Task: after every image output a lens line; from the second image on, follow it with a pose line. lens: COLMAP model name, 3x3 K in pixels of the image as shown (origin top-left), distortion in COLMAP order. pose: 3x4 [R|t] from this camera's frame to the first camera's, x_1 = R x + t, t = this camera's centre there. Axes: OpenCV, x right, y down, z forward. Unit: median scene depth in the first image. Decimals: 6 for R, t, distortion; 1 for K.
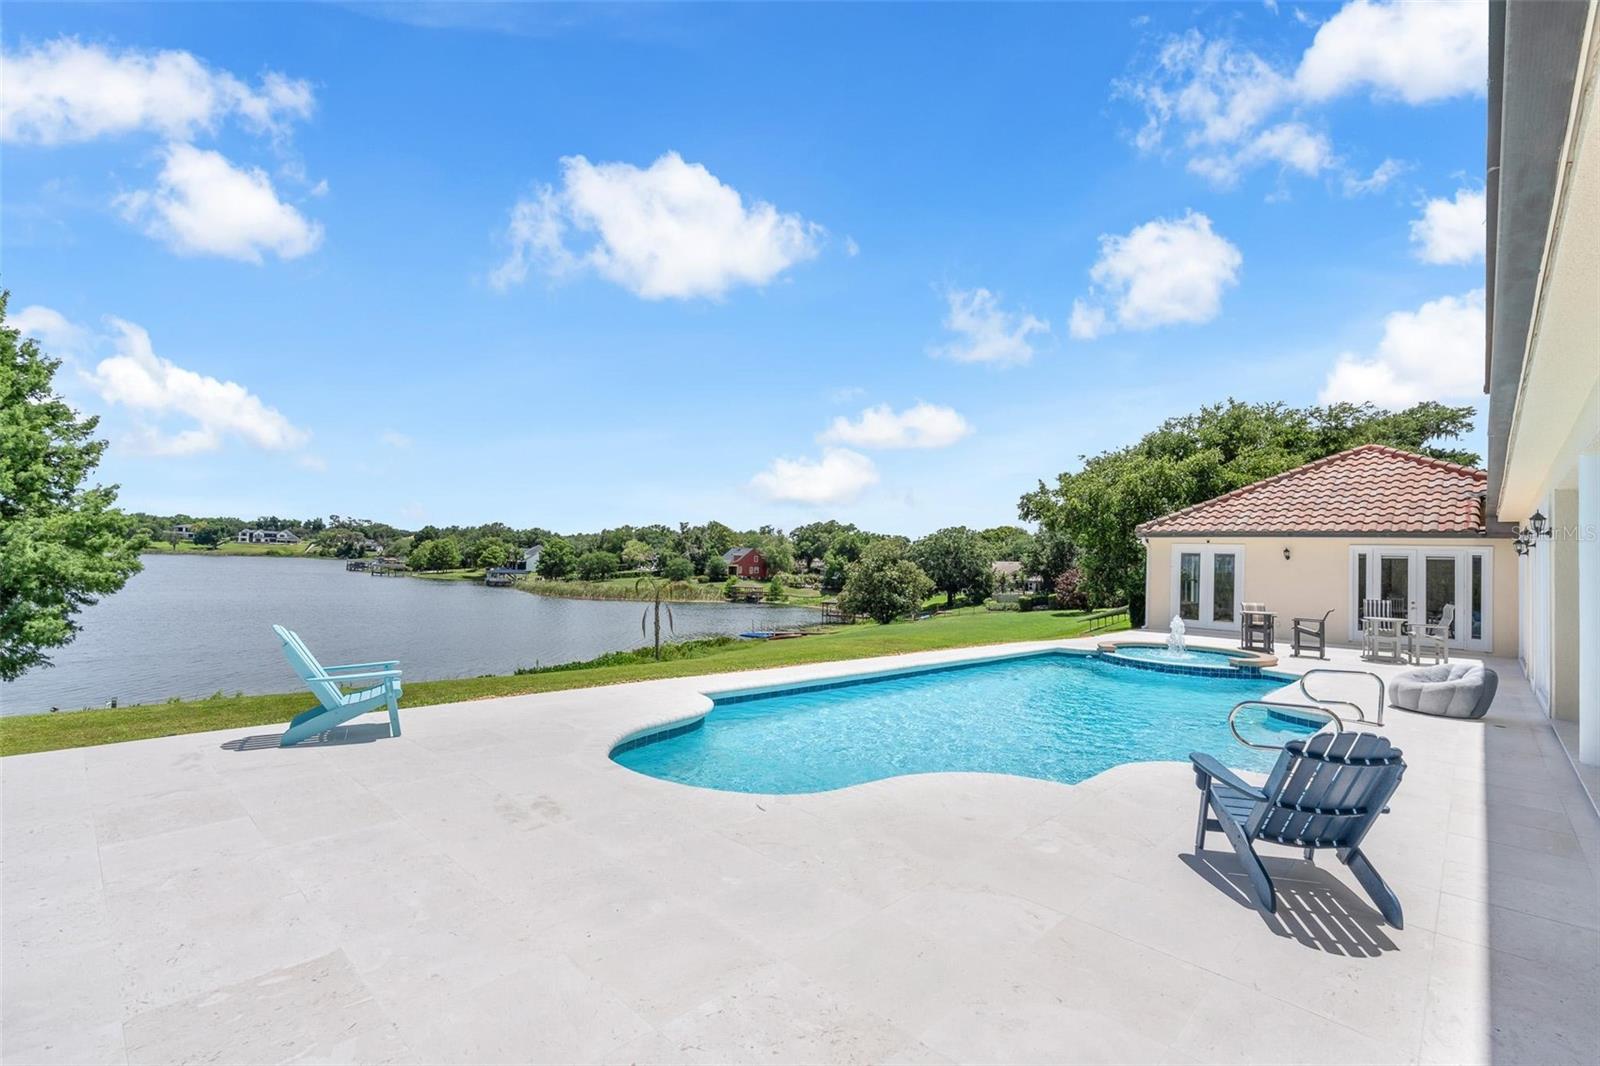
lens RADIAL K [[716.4, 0, 799.1], [0, 716.4, 530.6], [0, 0, 1]] dist [-0.006275, 0.001115]
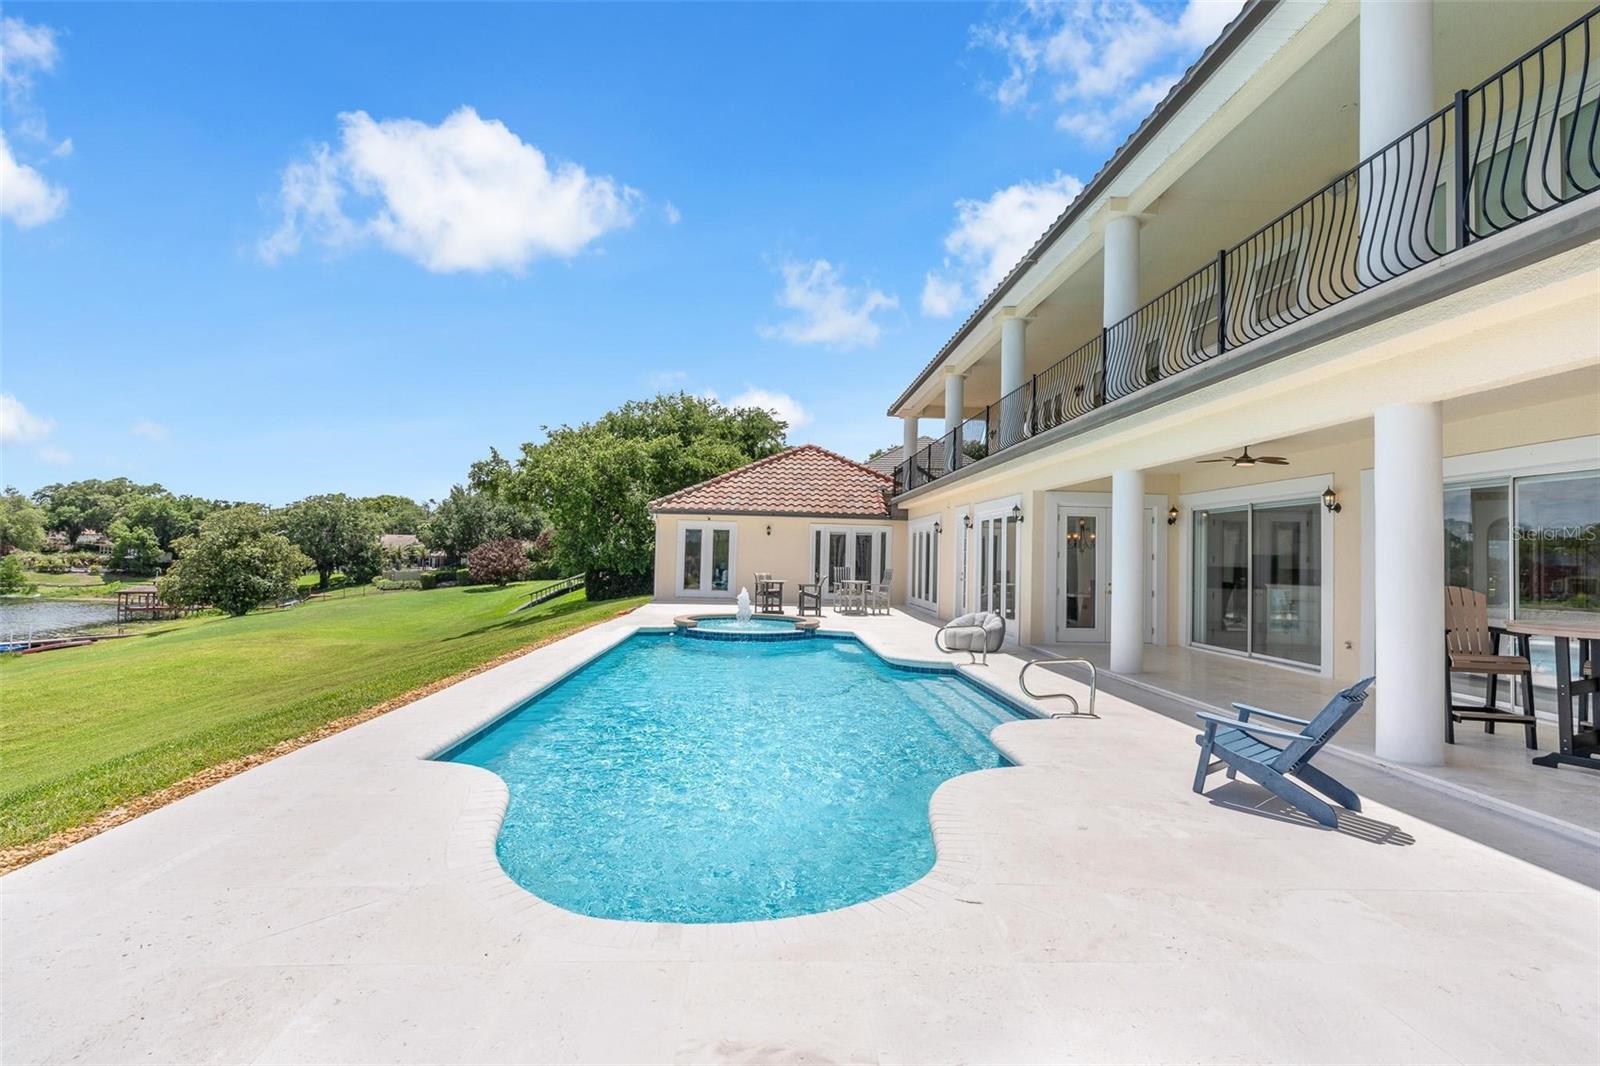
lens RADIAL K [[716.4, 0, 799.1], [0, 716.4, 530.6], [0, 0, 1]] dist [-0.006275, 0.001115]
pose [[0.681482, 0.002448, 0.731831, -0.099405], [-0.030583, 0.999216, 0.025137, 0.000927], [-0.731196, -0.039512, 0.681023, 0.094274]]
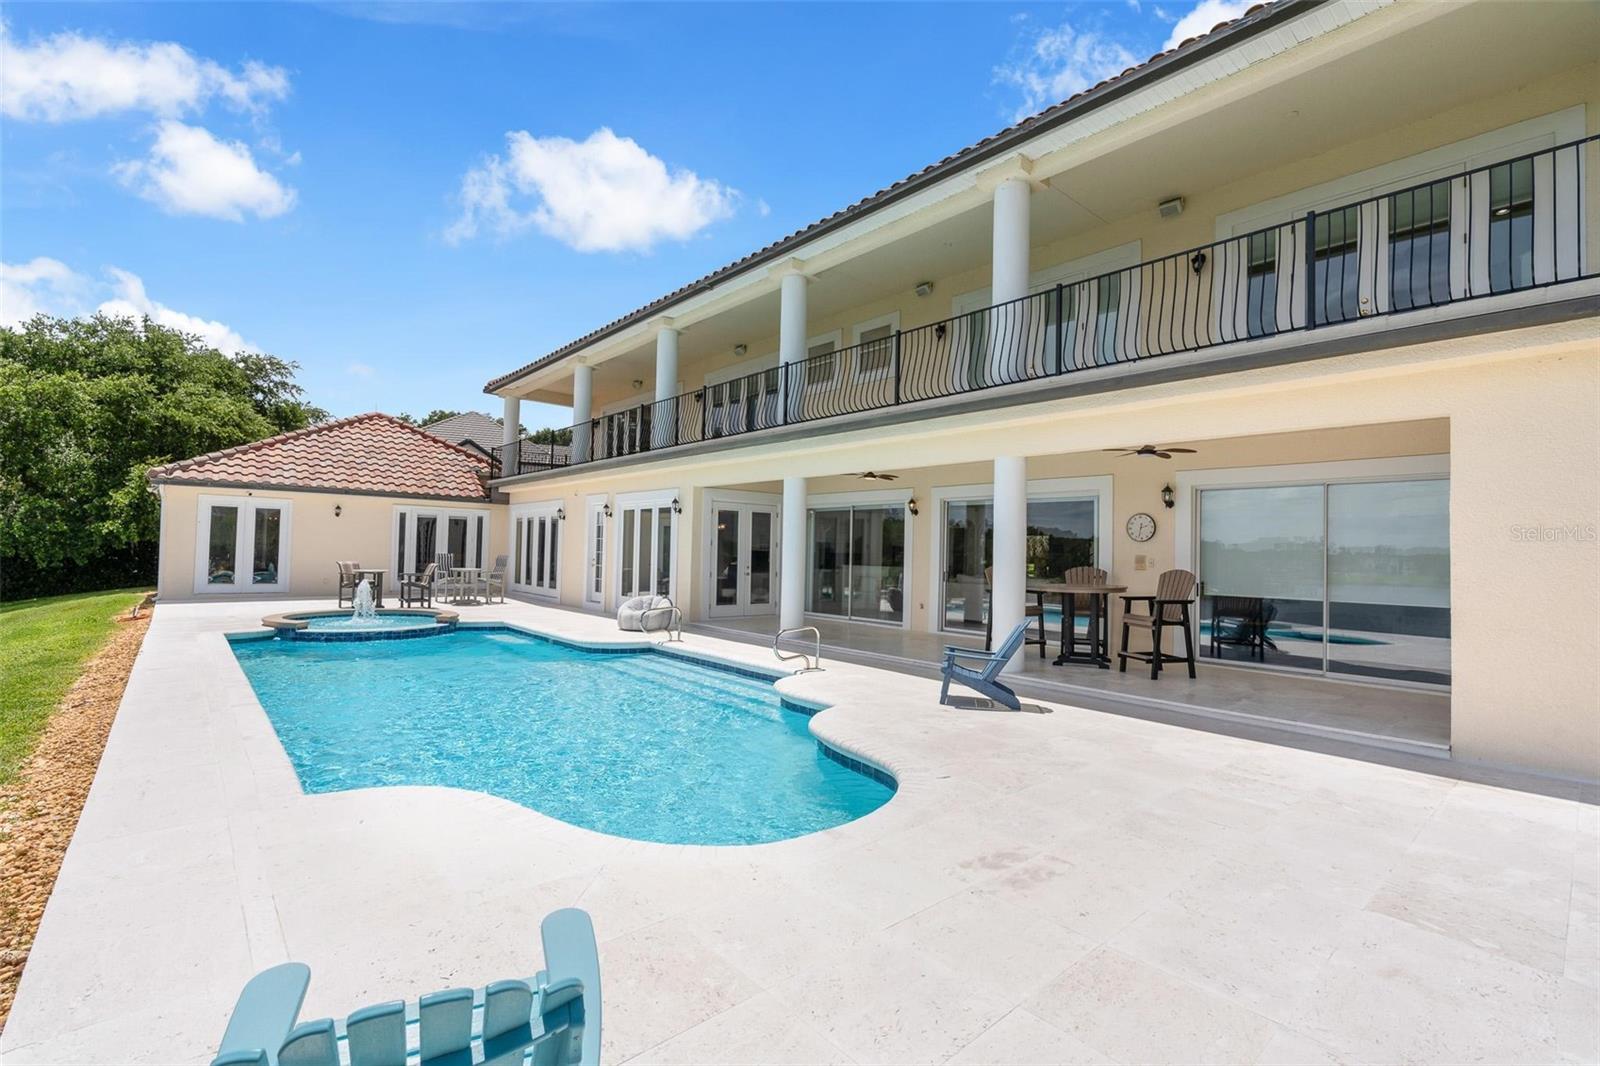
lens RADIAL K [[716.4, 0, 799.1], [0, 716.4, 530.6], [0, 0, 1]] dist [-0.006275, 0.001115]
pose [[0.089124, -0.009898, 0.995971, -0.167229], [-0.065715, 0.997713, 0.015796, 0.001073], [-0.993850, -0.066858, 0.088269, 0.165387]]
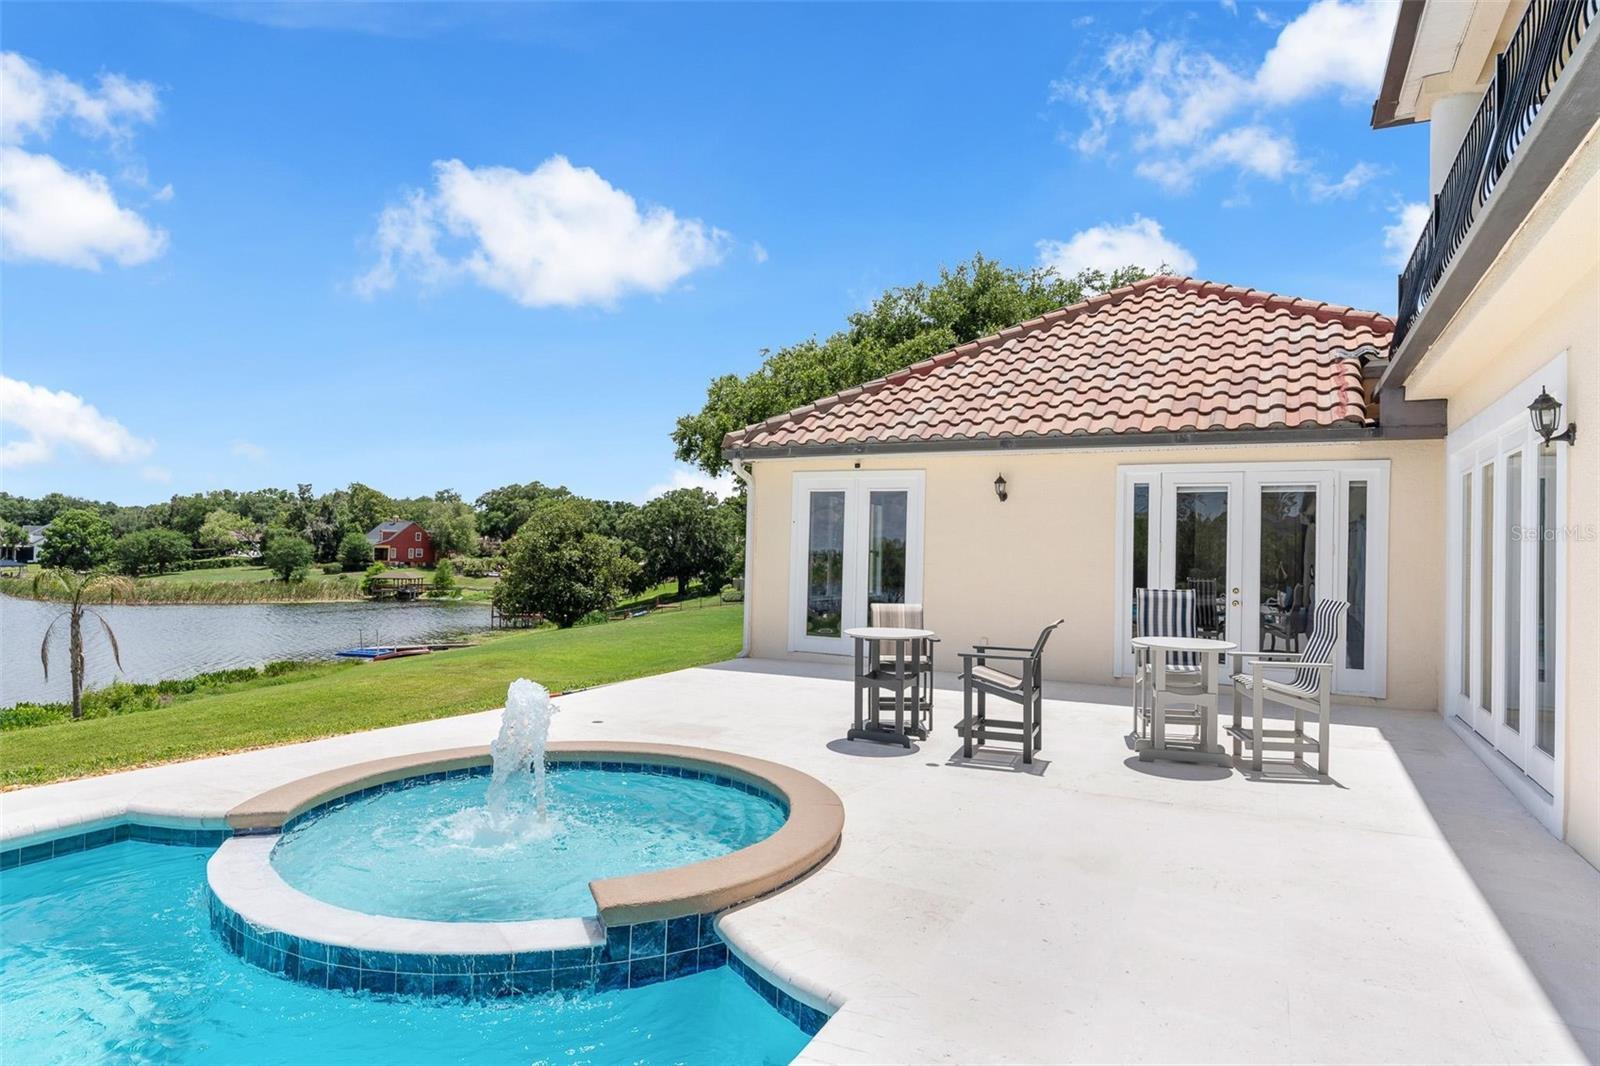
lens RADIAL K [[923.1, 0, 800.0], [0, 923.1, 533.0], [0, 0, 1]] dist [-0.003721, -0.000699]
pose [[0.957748, -0.013599, 0.287286, 0.248751], [0.002903, 0.999288, 0.037626, 0.024398], [-0.287593, -0.035202, 0.957106, 0.301974]]
